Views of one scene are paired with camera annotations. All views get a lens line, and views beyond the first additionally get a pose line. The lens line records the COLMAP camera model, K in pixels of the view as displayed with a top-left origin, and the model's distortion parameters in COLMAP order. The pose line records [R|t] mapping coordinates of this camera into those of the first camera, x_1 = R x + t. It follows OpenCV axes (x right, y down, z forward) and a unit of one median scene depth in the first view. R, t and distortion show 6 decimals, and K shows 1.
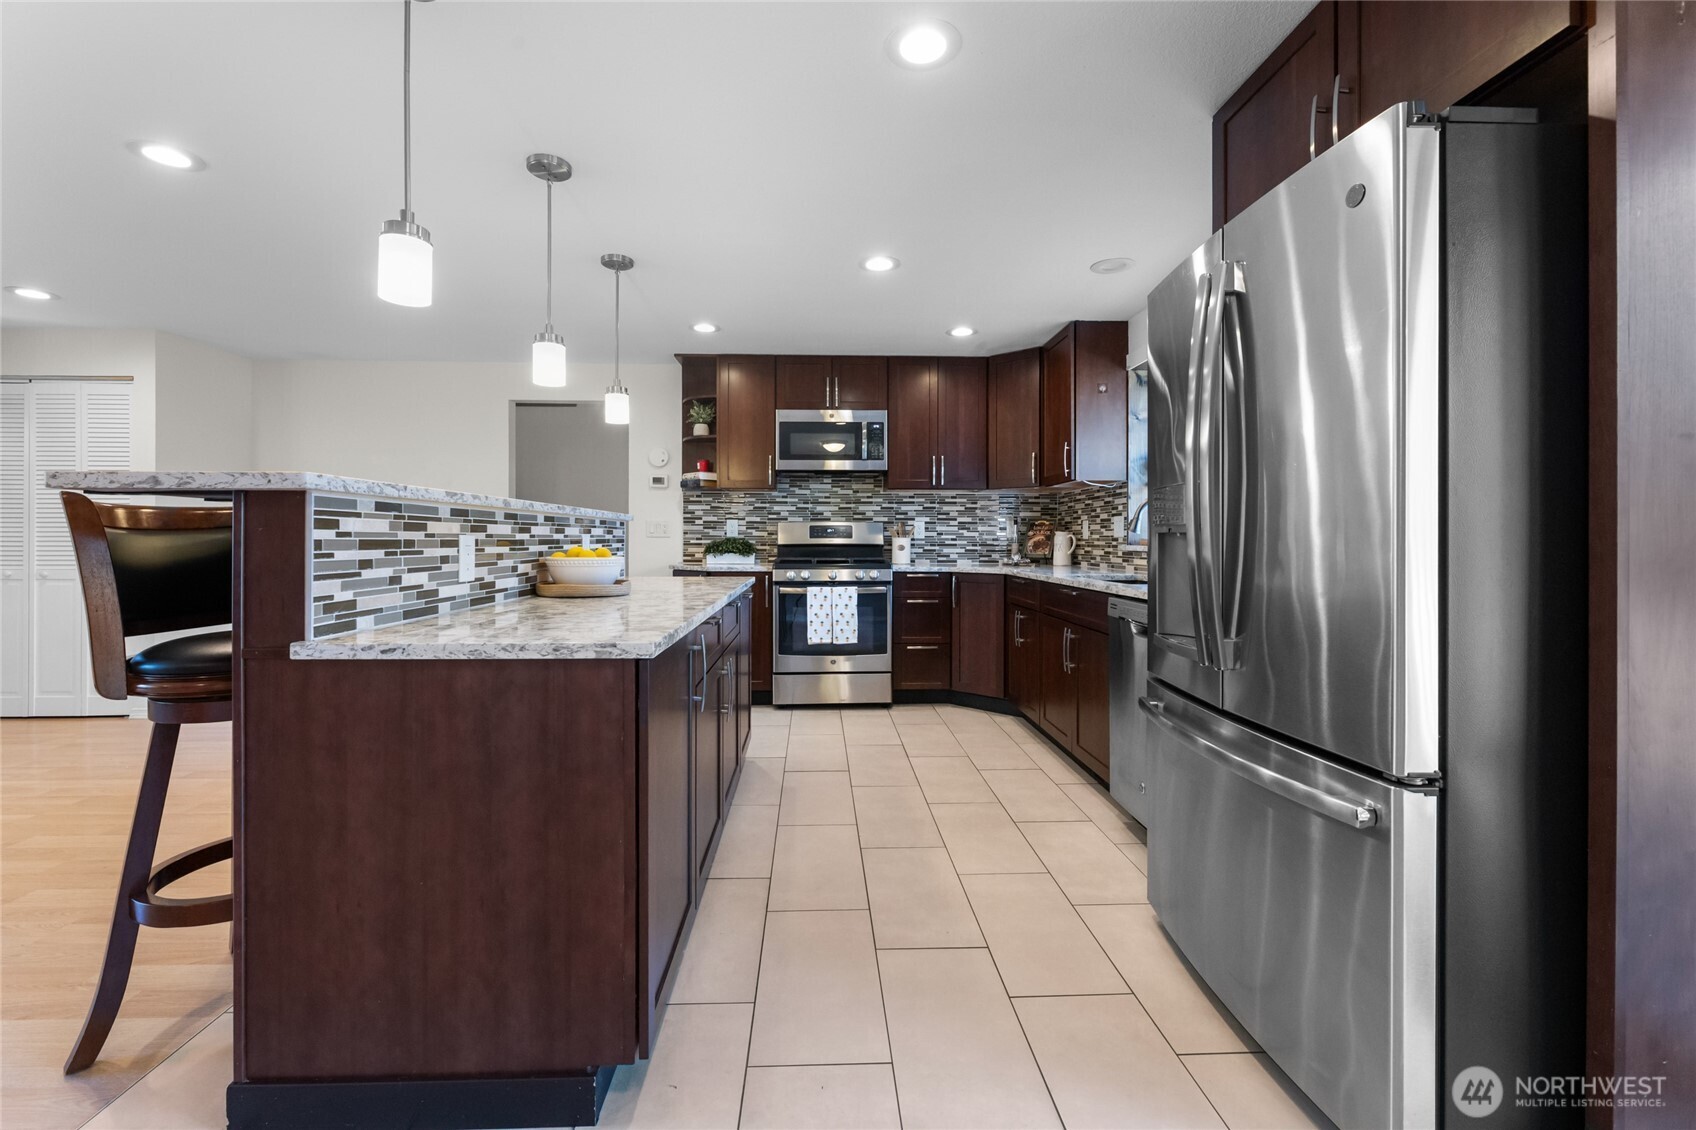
lens RADIAL K [[735.1, 0, 845.9], [0, 735.1, 547.1], [0, 0, 1]] dist [-0.000119, 0.000000]
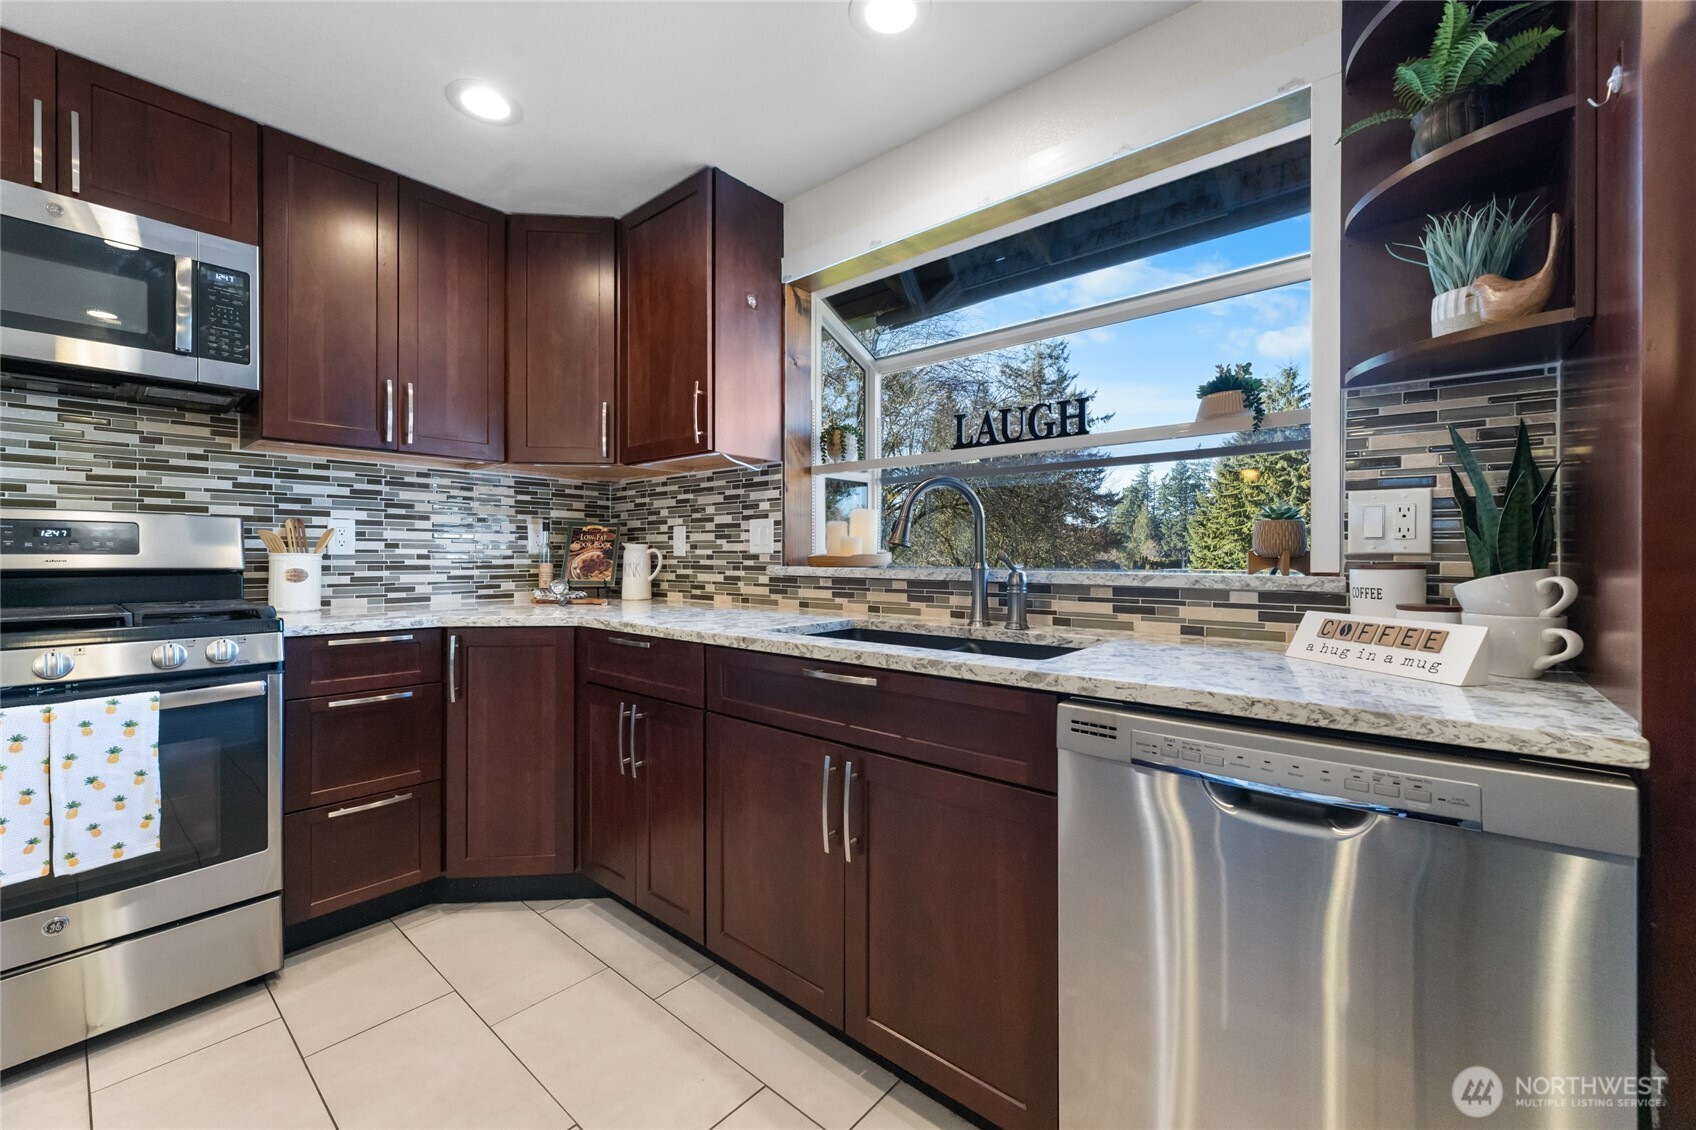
lens RADIAL K [[671.7, 0, 845.8], [0, 671.7, 554.6], [0, 0, 1]] dist [-0.006859, 0.000920]
pose [[0.680329, 0.000404, 0.732906, 0.004654], [0.006905, 0.999952, -0.006961, -0.006987], [-0.732874, 0.009796, 0.680294, 0.497728]]
